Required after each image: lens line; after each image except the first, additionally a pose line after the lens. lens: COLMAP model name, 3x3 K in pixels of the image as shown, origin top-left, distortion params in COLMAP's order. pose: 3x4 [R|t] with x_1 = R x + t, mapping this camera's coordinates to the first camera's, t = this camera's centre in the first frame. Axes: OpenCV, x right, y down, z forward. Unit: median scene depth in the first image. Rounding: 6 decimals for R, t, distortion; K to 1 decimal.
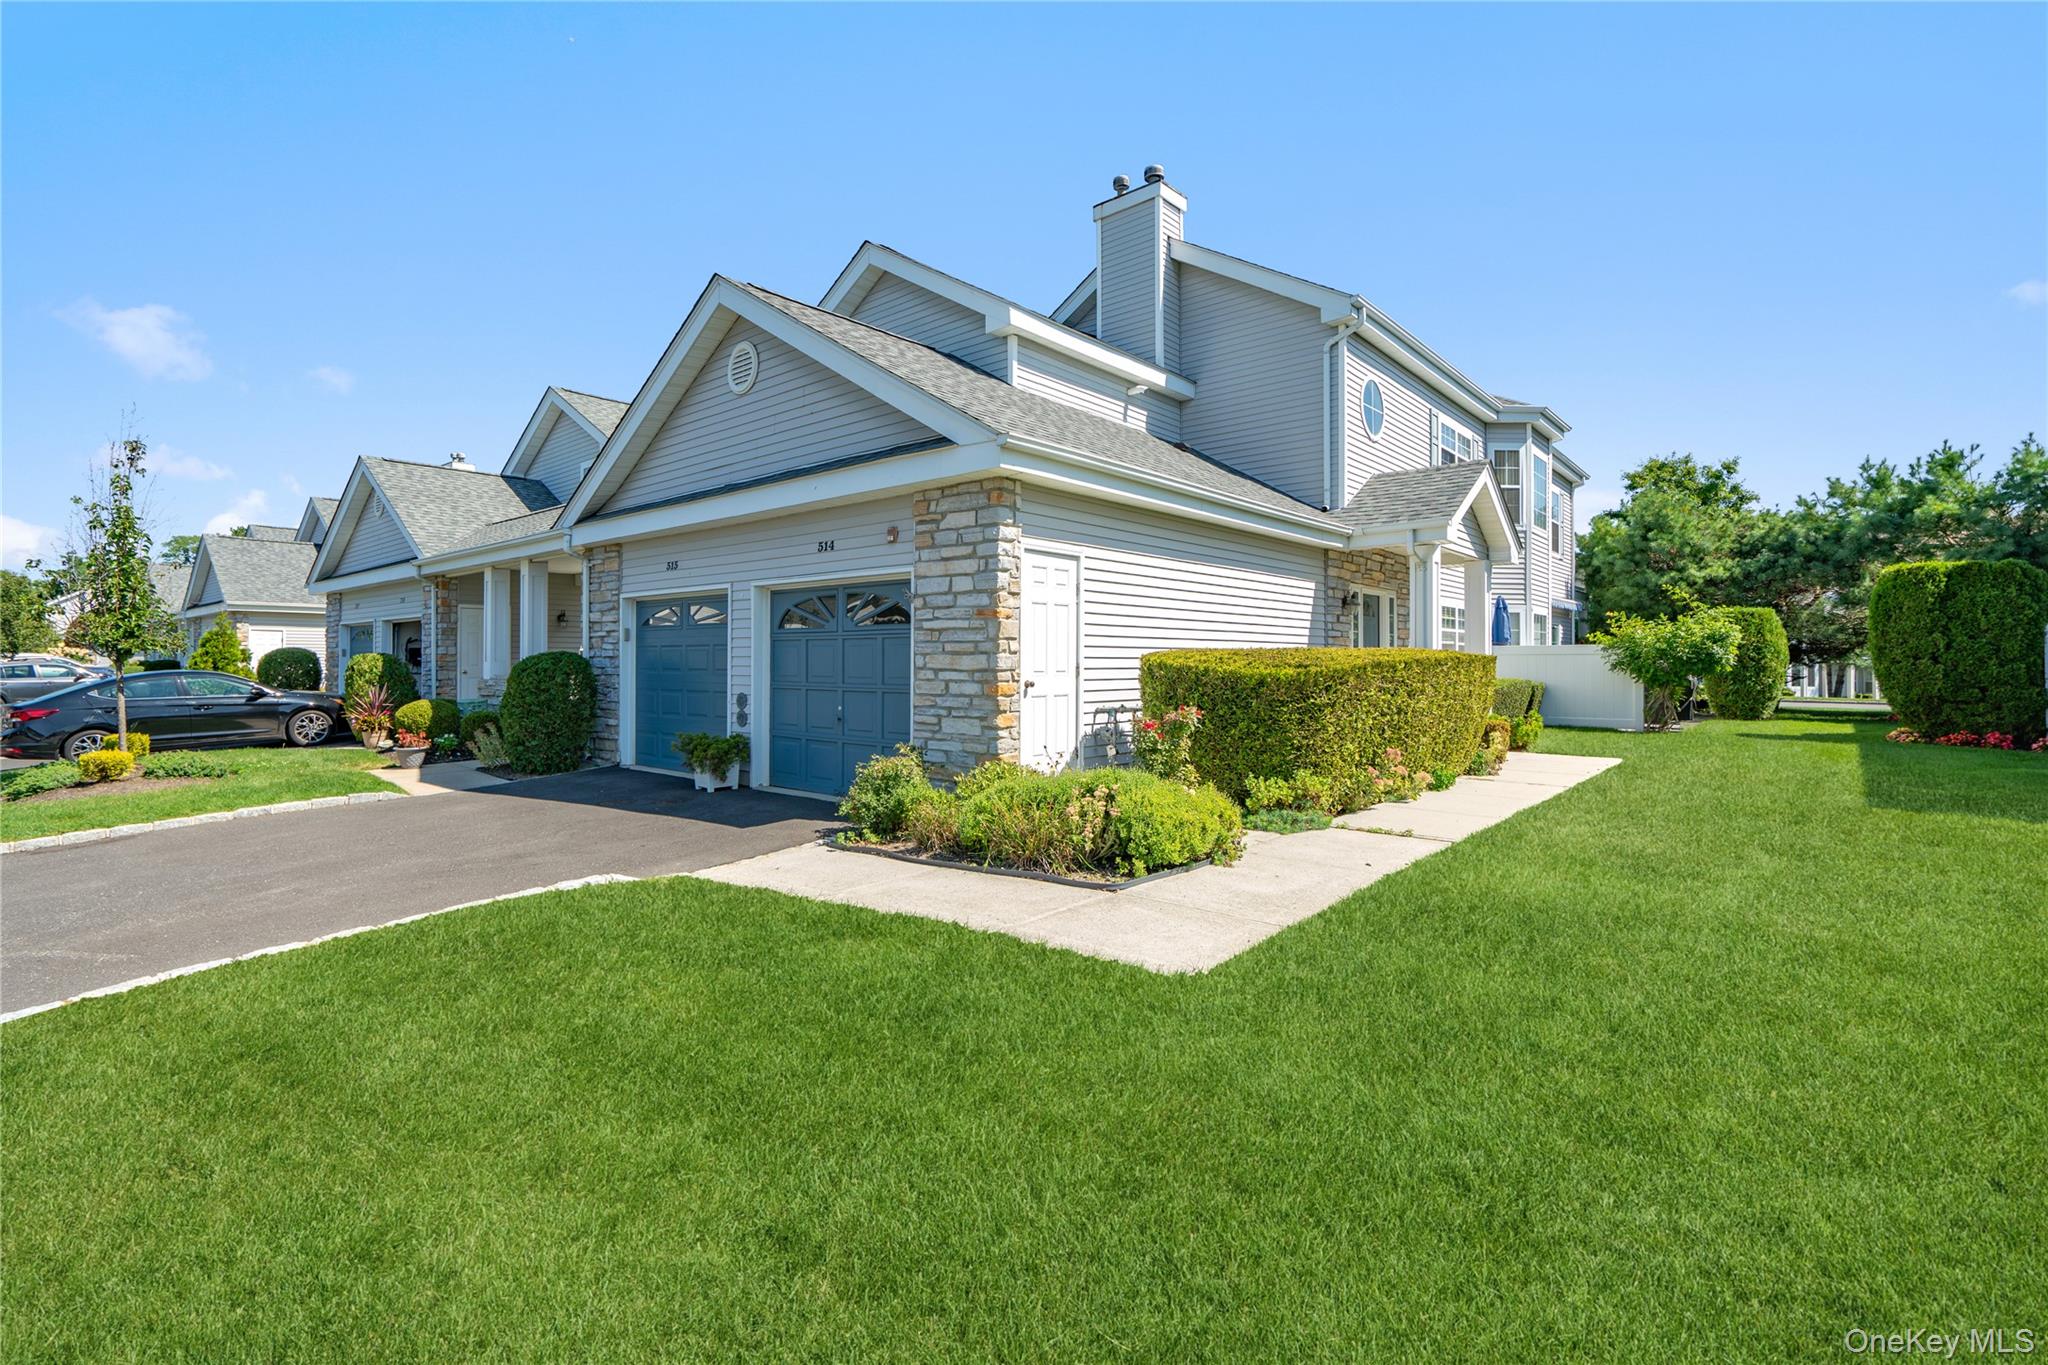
lens RADIAL K [[933.7, 0, 946.4], [0, 933.7, 659.6], [0, 0, 1]] dist [-0.011125, 0.003338]
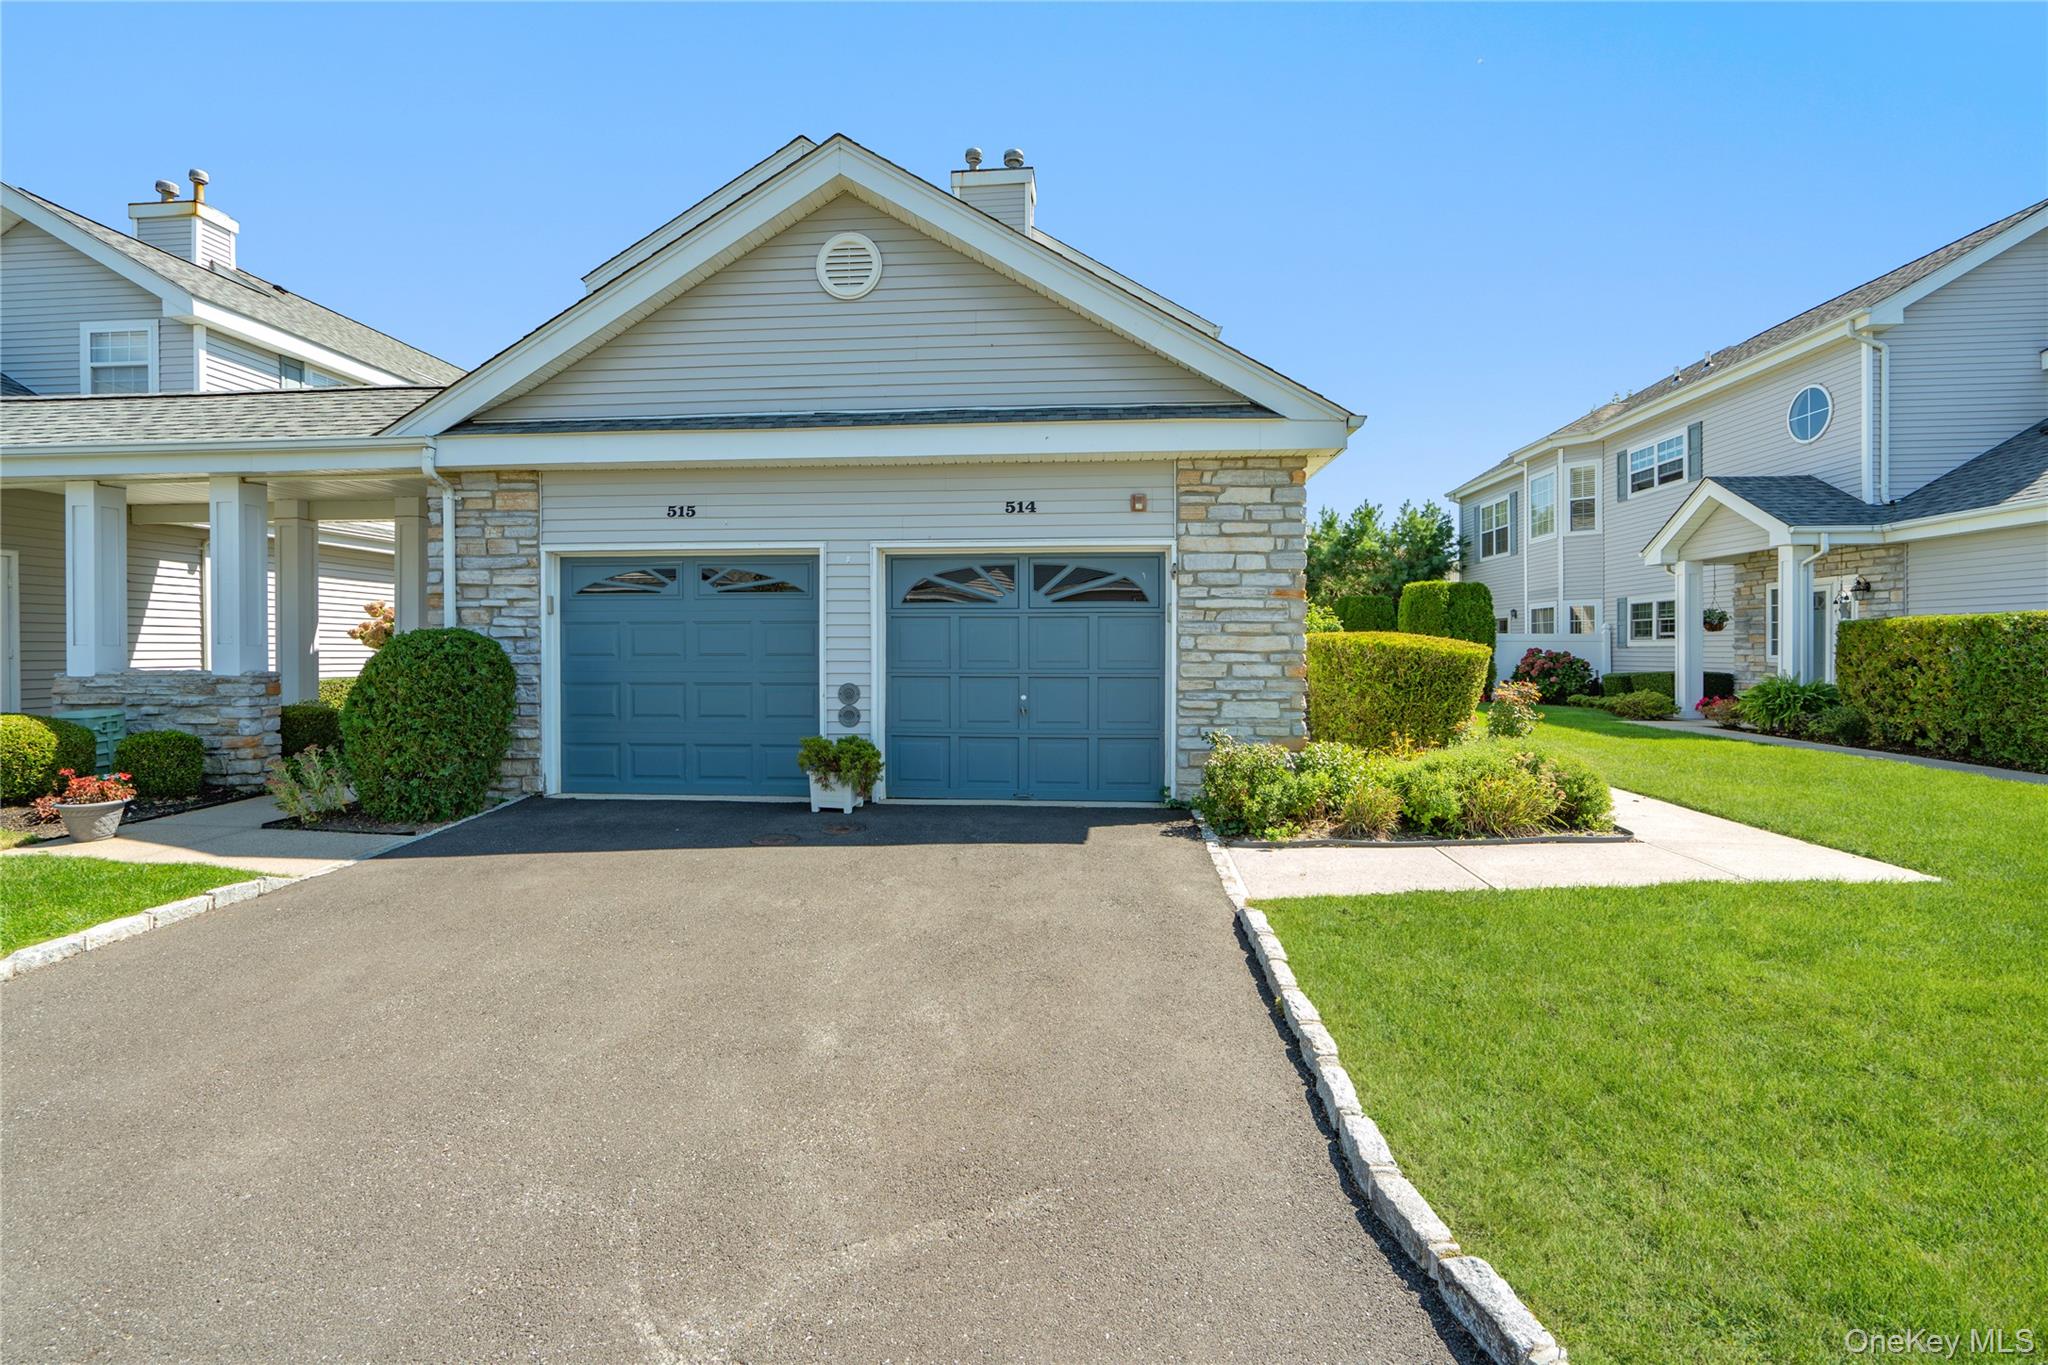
lens RADIAL K [[933.7, 0, 1012.3], [0, 933.7, 666.5], [0, 0, 1]] dist [-0.011125, 0.003338]
pose [[0.792682, -0.011887, 0.609520, -0.629884], [-0.000245, 0.999804, 0.019817, 0.006194], [-0.609635, -0.015858, 0.792523, 0.317173]]
